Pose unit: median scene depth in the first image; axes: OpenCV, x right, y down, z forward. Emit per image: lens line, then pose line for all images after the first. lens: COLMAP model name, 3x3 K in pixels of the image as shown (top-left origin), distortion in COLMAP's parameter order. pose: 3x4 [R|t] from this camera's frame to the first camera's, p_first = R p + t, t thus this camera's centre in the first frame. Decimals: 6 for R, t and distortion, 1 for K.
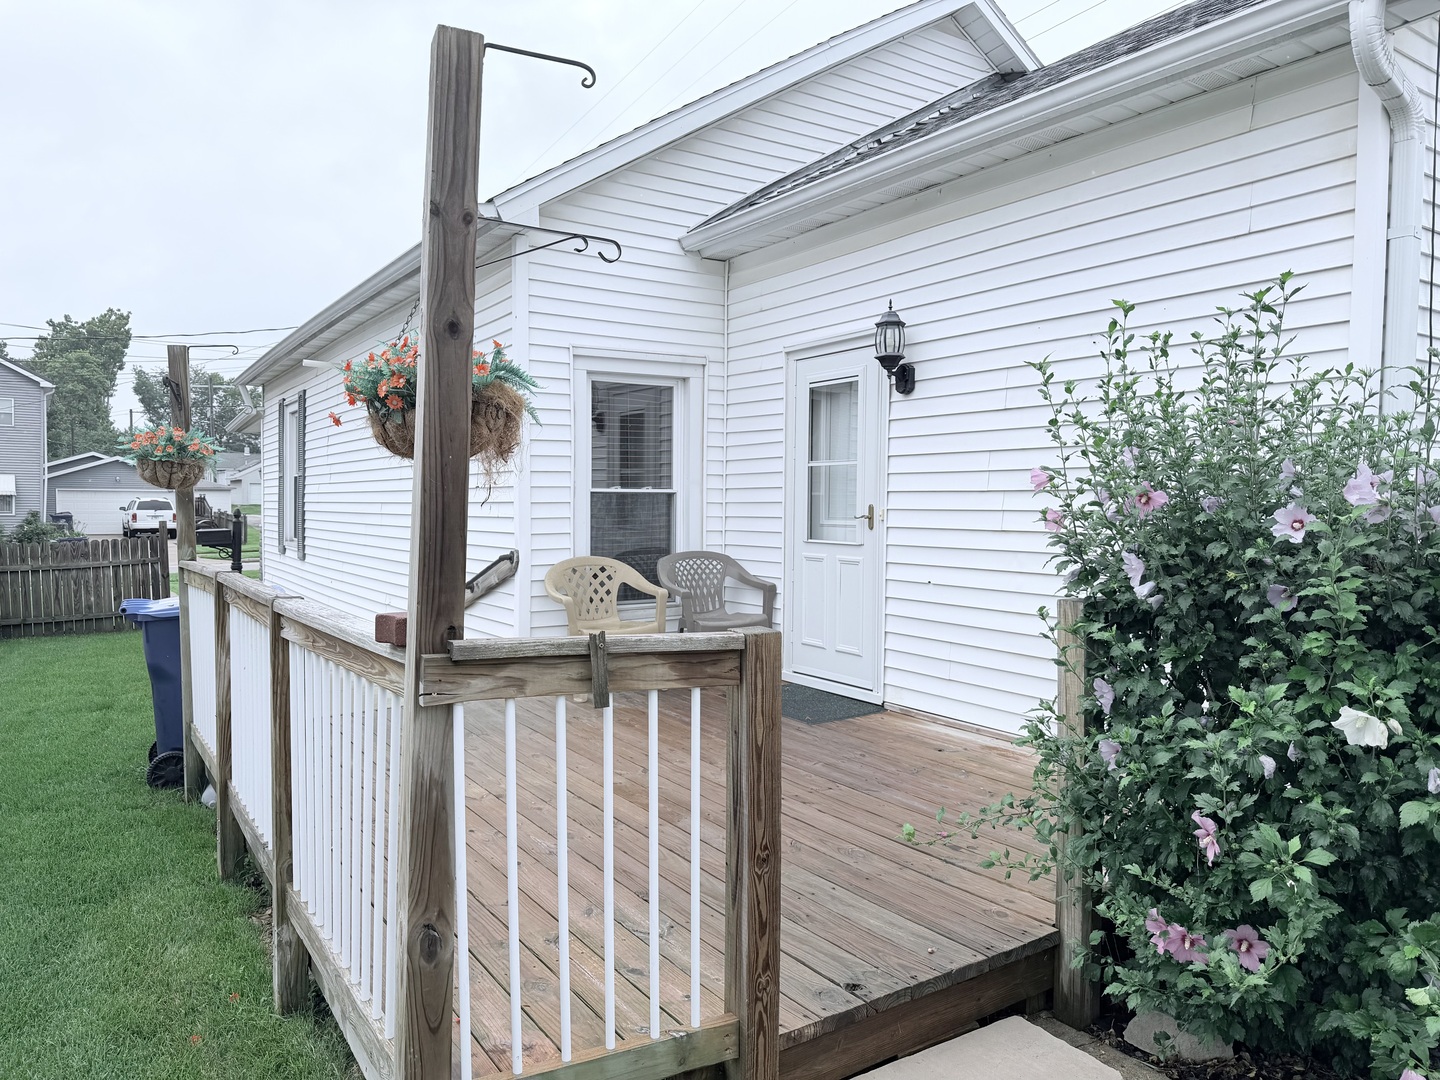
lens RADIAL K [[1019.0, 0, 720.0], [0, 1019.0, 540.0], [0, 0, 1]] dist [0.208802, -0.395976]
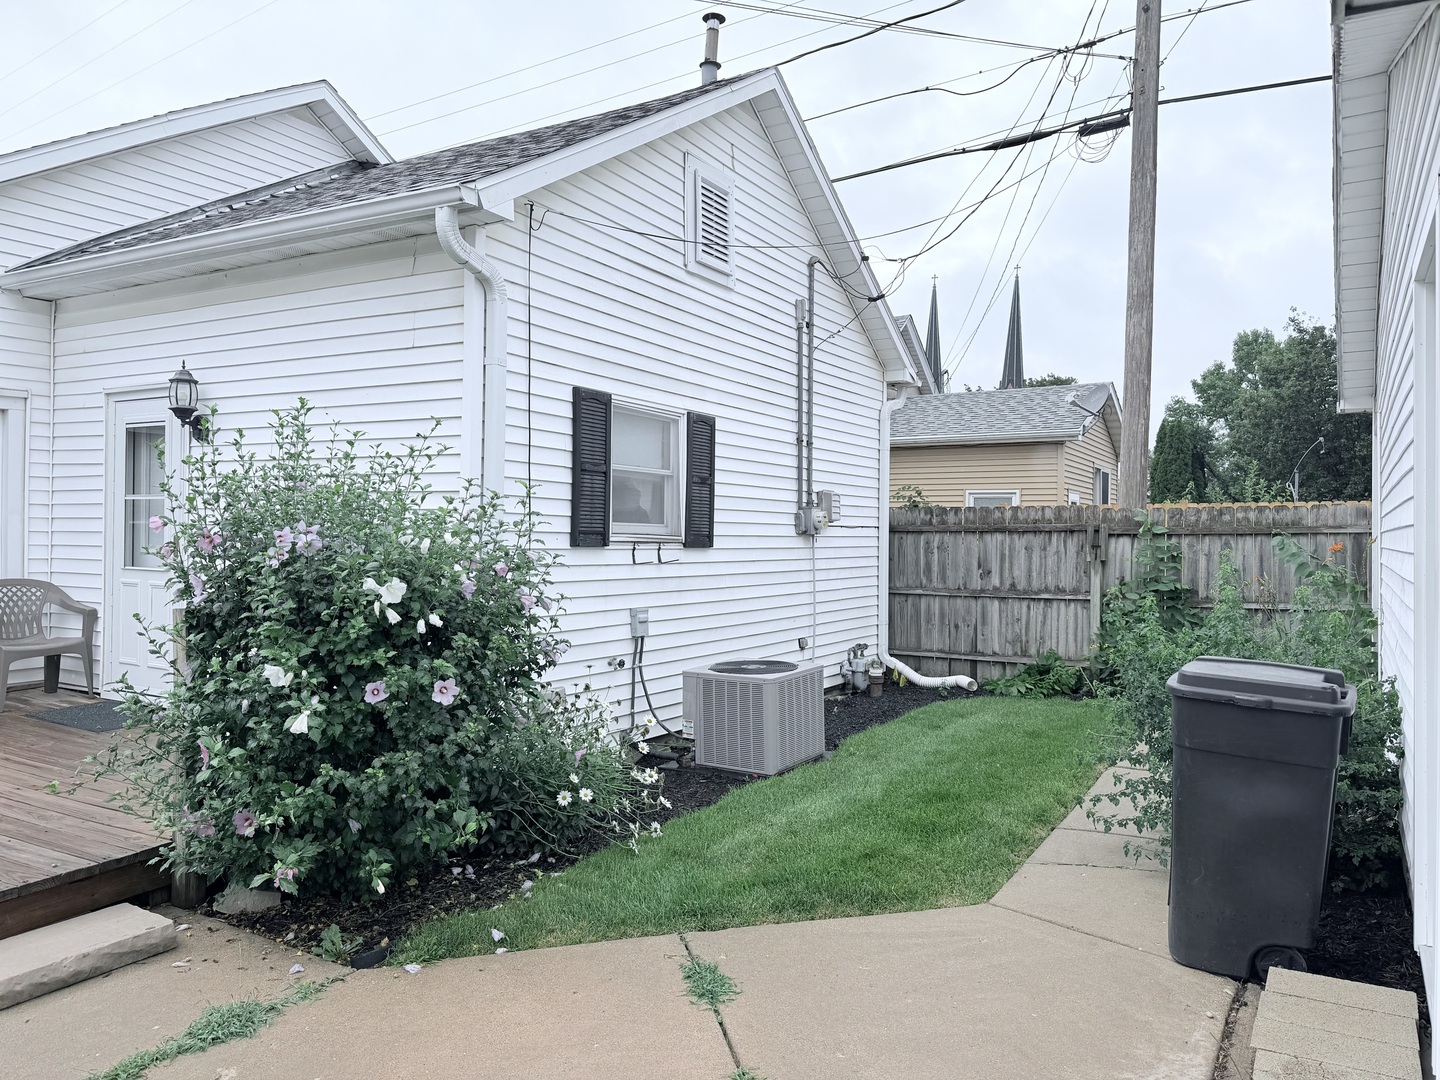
lens RADIAL K [[1031.0, 0, 720.0], [0, 1031.0, 540.0], [0, 0, 1]] dist [0.002064, -0.002009]
pose [[0.893520, -0.000503, 0.449023, 0.154194], [0.010004, 0.999773, -0.018788, -0.001618], [-0.448912, 0.021280, 0.893322, -0.257784]]
